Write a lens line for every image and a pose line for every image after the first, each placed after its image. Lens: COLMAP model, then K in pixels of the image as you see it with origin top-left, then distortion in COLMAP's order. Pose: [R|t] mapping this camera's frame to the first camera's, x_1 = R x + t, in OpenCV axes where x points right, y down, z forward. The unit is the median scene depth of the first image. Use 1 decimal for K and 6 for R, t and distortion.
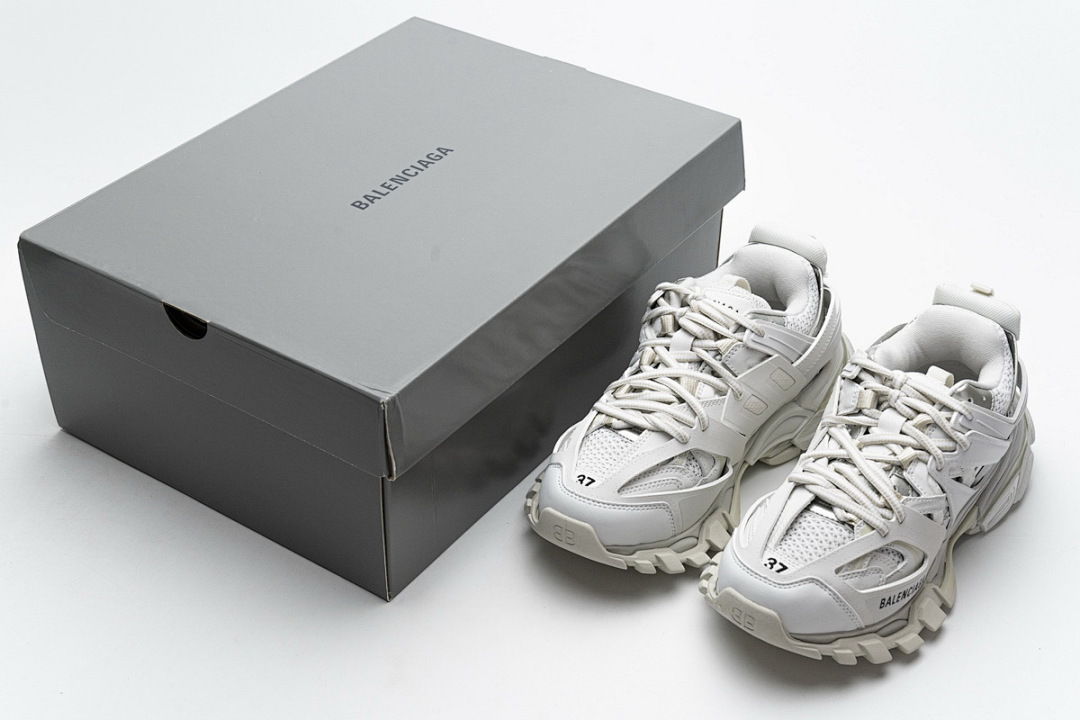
lens RADIAL K [[1660.3, 0, 541.7], [0, 1660.3, 363.9], [0, 0, 1]] dist [-0.018206, 0.000000]
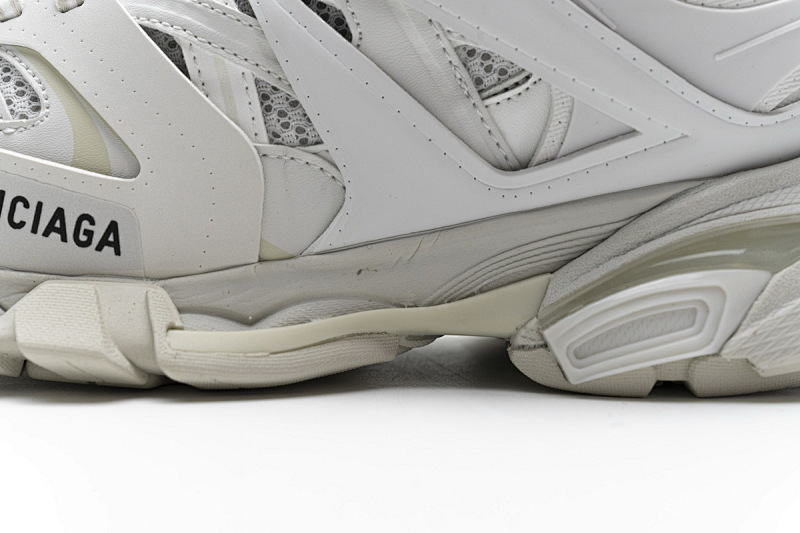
lens RADIAL K [[1580.1, 0, 396.8], [0, 1580.1, 264.7], [0, 0, 1]] dist [0.006985, 0.000000]
pose [[0.561946, 0.080562, -0.823241, 0.549772], [-0.492284, 0.832374, -0.254578, 0.195088], [0.664735, 0.548328, 0.507409, 0.903692]]
